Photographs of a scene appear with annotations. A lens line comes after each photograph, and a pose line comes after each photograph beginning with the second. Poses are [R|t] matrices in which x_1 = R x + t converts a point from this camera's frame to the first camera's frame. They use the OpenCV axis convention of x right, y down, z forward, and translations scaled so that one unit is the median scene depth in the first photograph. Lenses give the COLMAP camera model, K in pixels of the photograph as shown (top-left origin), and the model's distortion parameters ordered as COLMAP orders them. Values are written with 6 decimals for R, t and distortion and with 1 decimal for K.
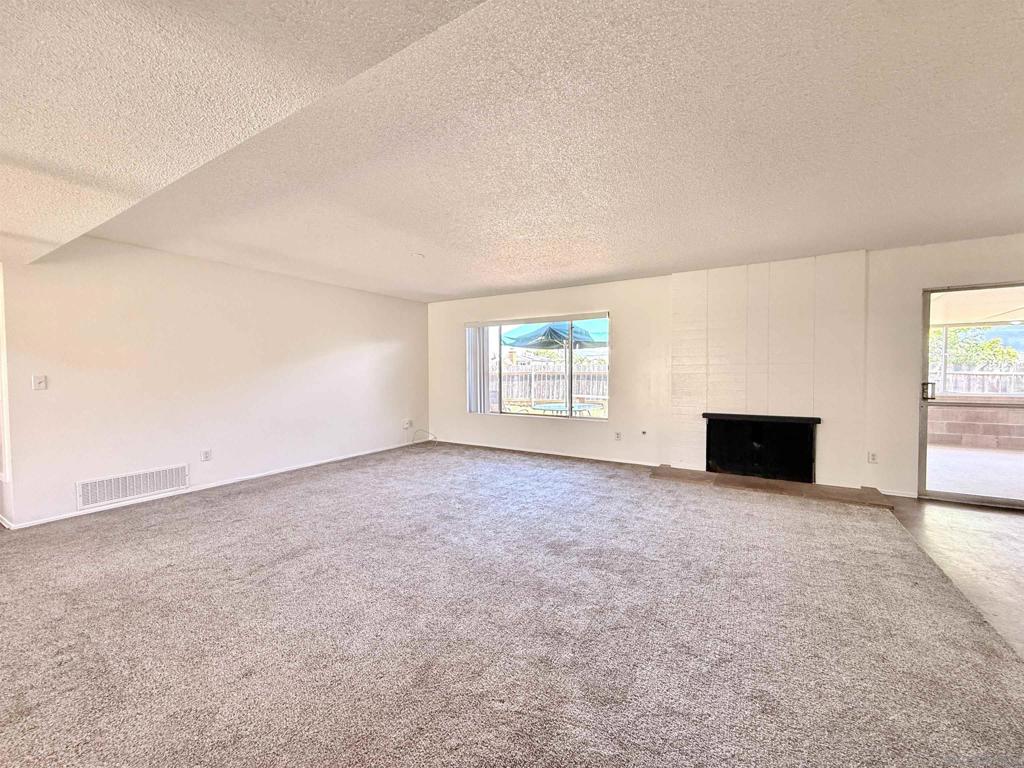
lens RADIAL K [[410.8, 0, 516.4], [0, 410.8, 383.8], [0, 0, 1]] dist [-0.000360, -0.000760]
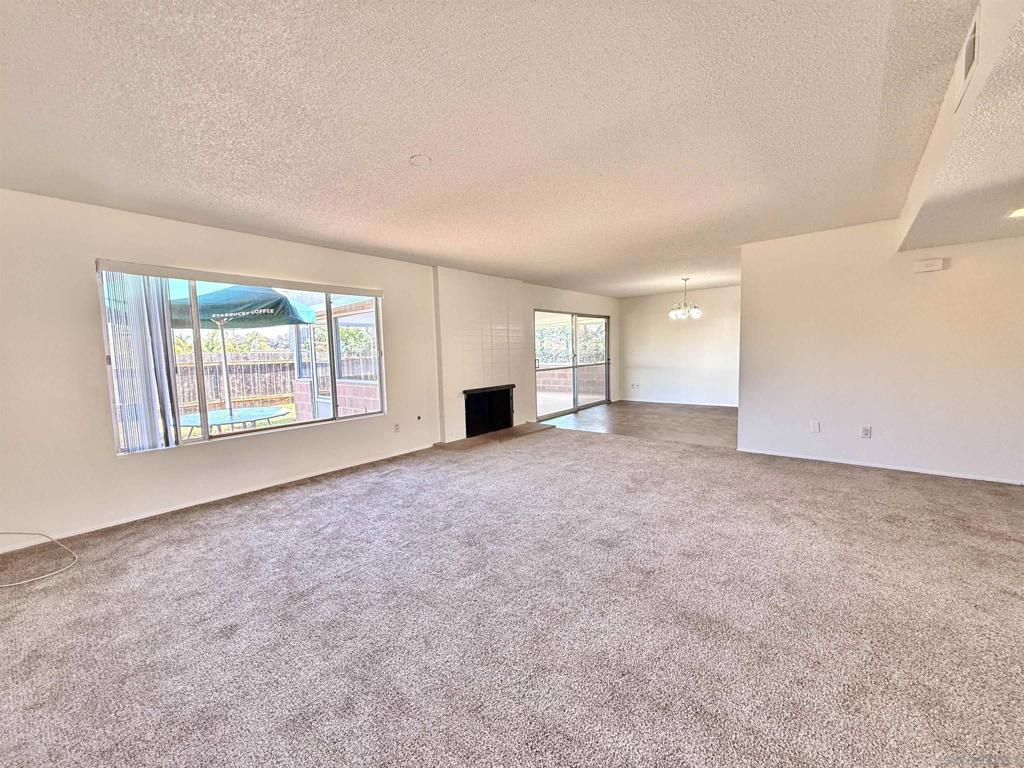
lens RADIAL K [[410.8, 0, 506.2], [0, 410.8, 388.8], [0, 0, 1]] dist [-0.000360, -0.000760]
pose [[0.149179, -0.089745, 0.984729, -0.792837], [0.054554, 0.995103, 0.082426, -0.028259], [-0.987304, 0.041425, 0.153344, 0.784823]]
